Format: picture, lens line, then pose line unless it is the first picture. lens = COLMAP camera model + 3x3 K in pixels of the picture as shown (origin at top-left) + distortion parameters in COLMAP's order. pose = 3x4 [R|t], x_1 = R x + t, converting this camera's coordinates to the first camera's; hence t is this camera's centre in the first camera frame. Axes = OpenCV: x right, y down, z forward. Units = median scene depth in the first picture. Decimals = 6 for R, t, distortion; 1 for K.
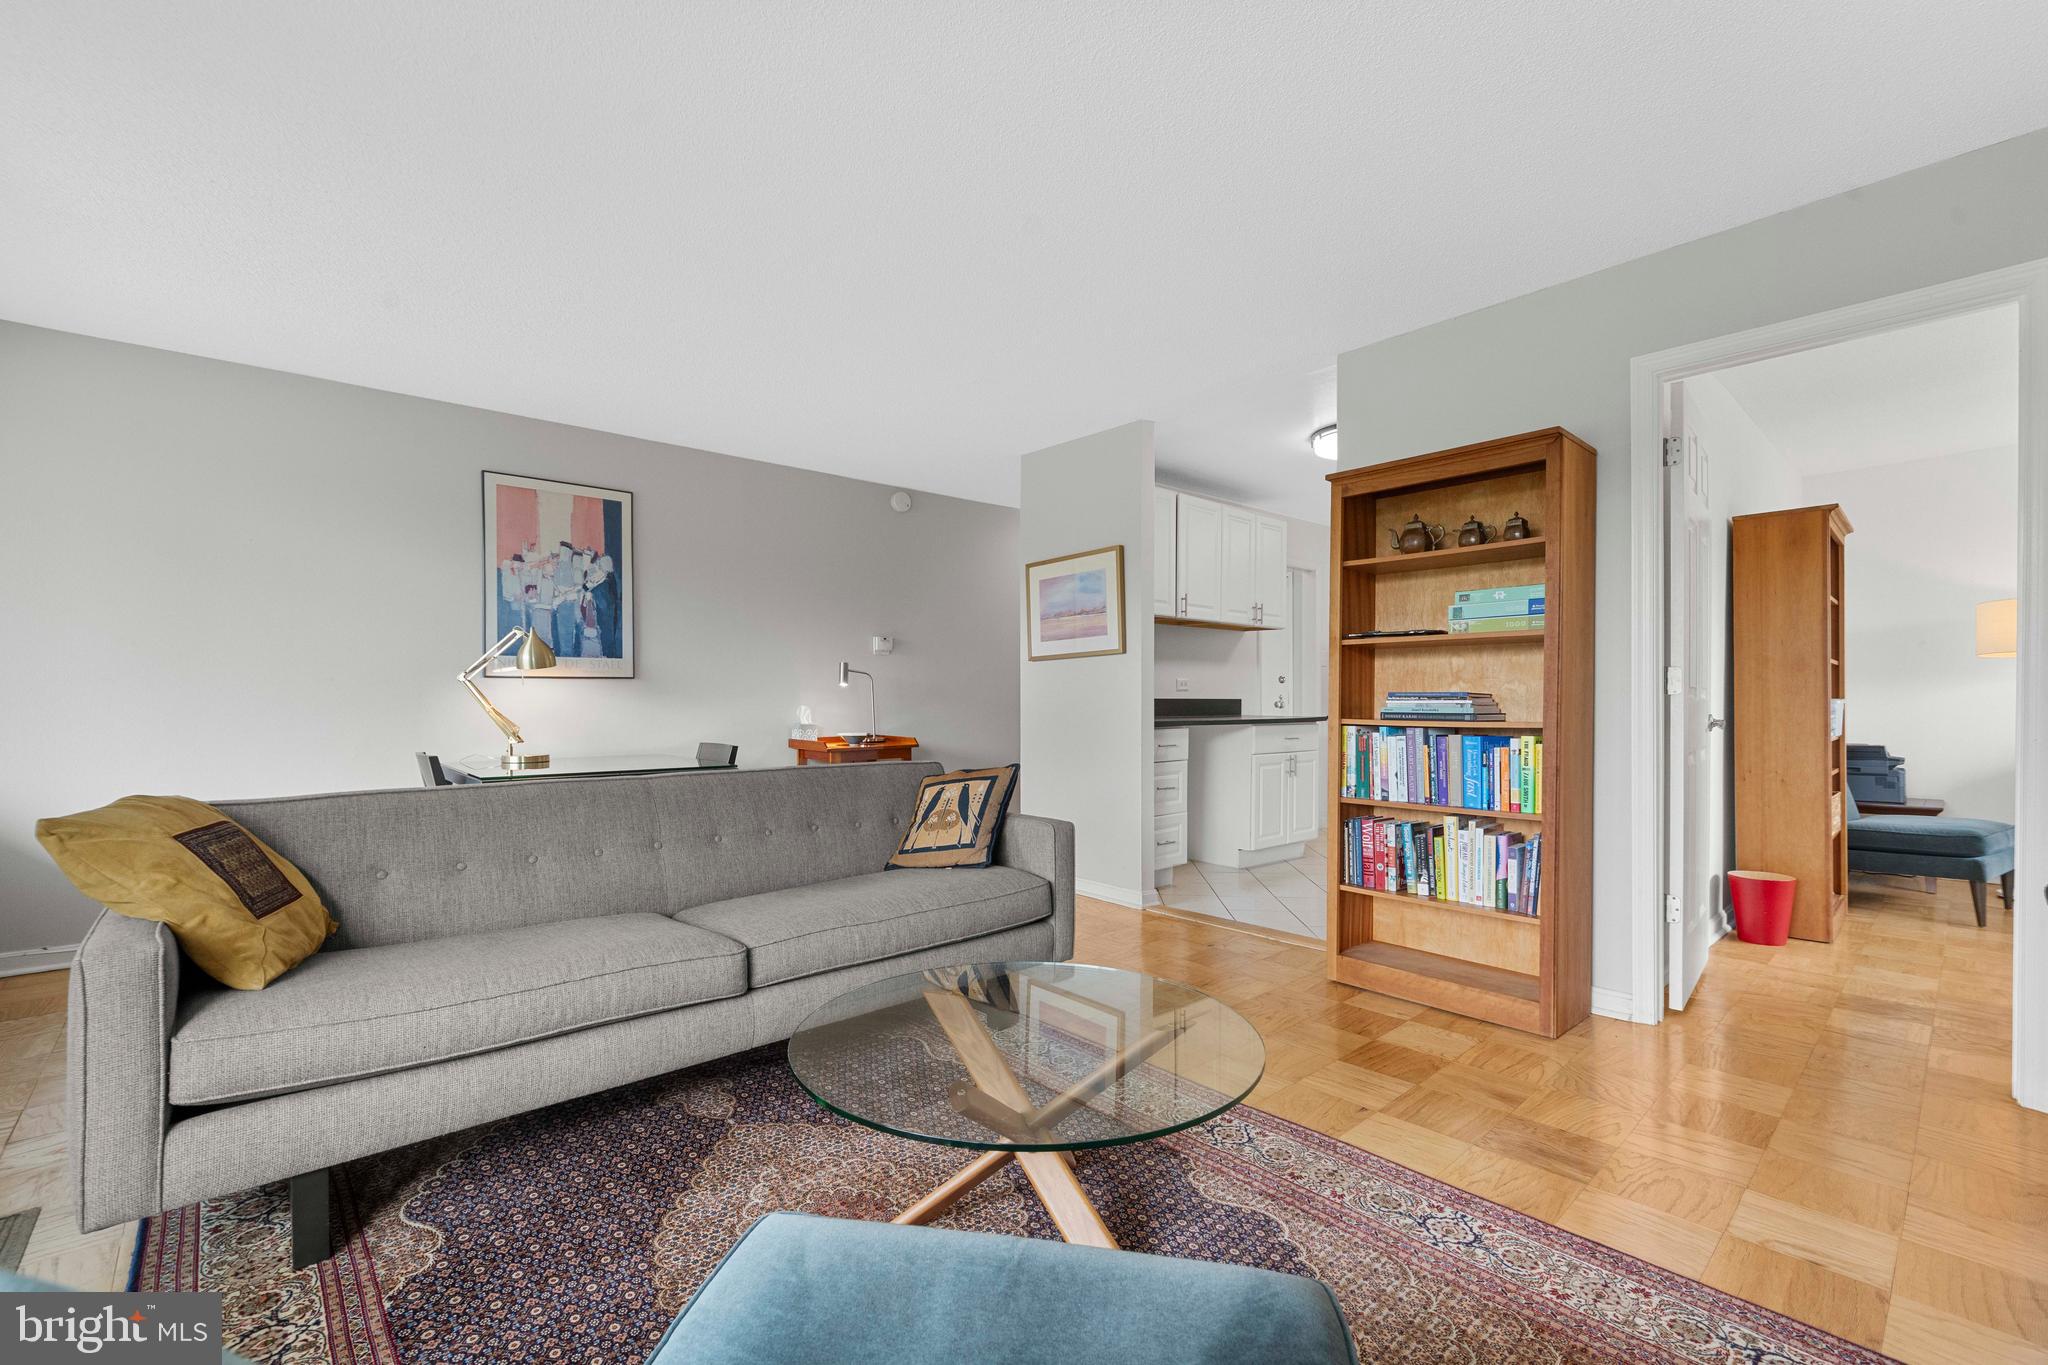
lens RADIAL K [[907.5, 0, 1015.7], [0, 907.5, 700.8], [0, 0, 1]] dist [-0.001676, 0.000156]
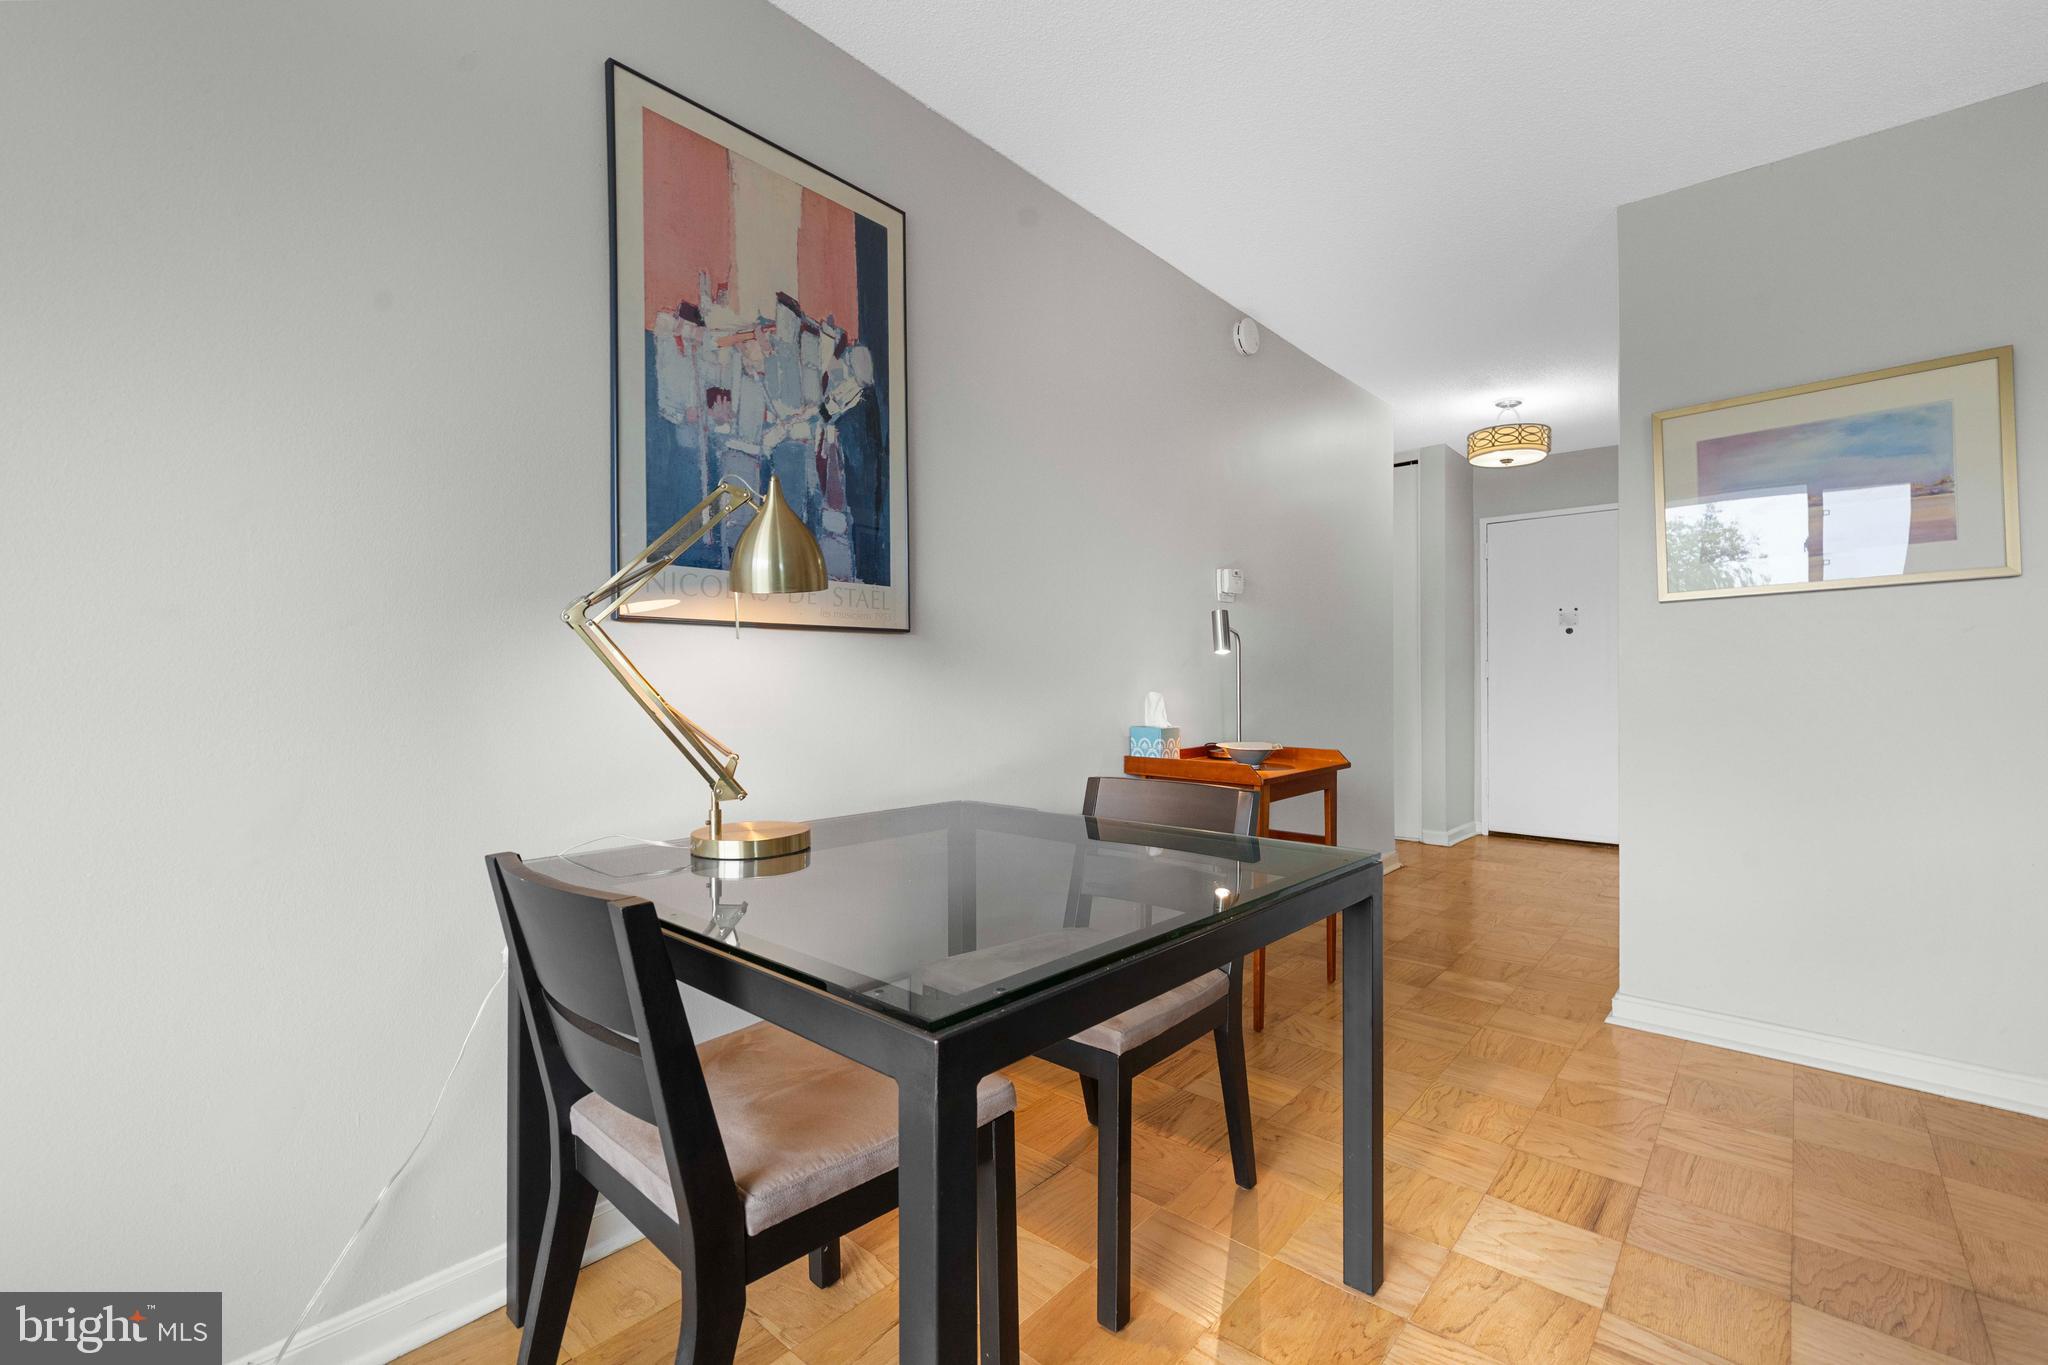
lens RADIAL K [[874.5, 0, 982.4], [0, 874.5, 685.9], [0, 0, 1]] dist [0.000237, 0.000005]
pose [[0.994854, -0.002159, 0.101298, -0.473709], [0.002062, 0.999997, 0.001067, 0.001233], [-0.101300, -0.000853, 0.994856, 0.630505]]
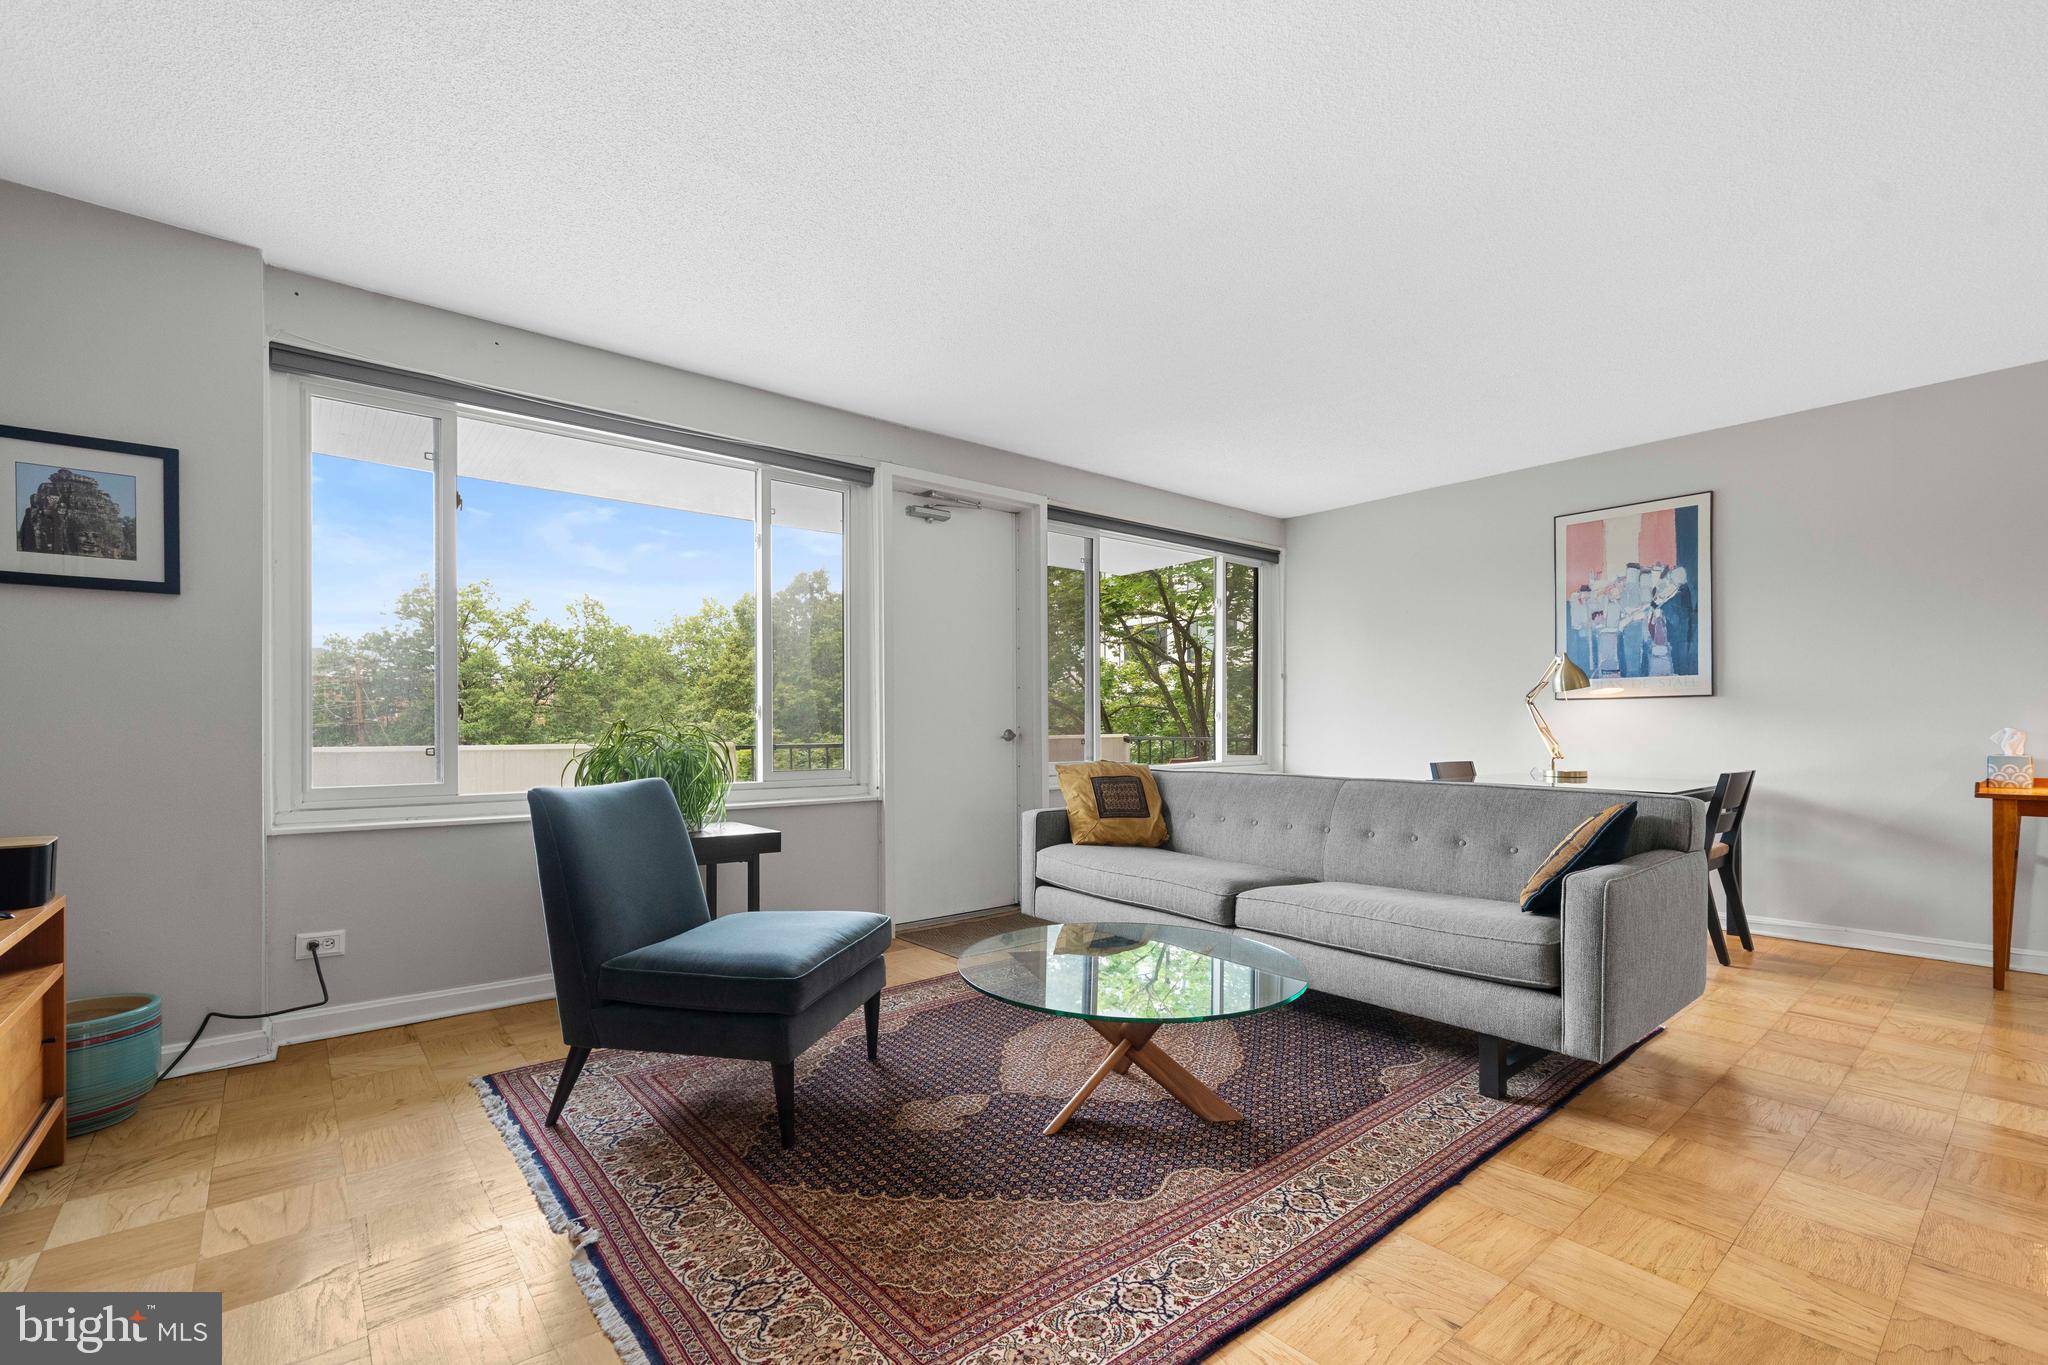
lens RADIAL K [[905.0, 0, 1023.8], [0, 905.0, 731.1], [0, 0, 1]] dist [0.000371, 0.000122]
pose [[-0.013881, 0.008560, -0.999867, 0.549916], [0.002395, 0.999961, 0.008527, 0.001585], [0.999901, -0.002276, -0.013901, 0.355383]]
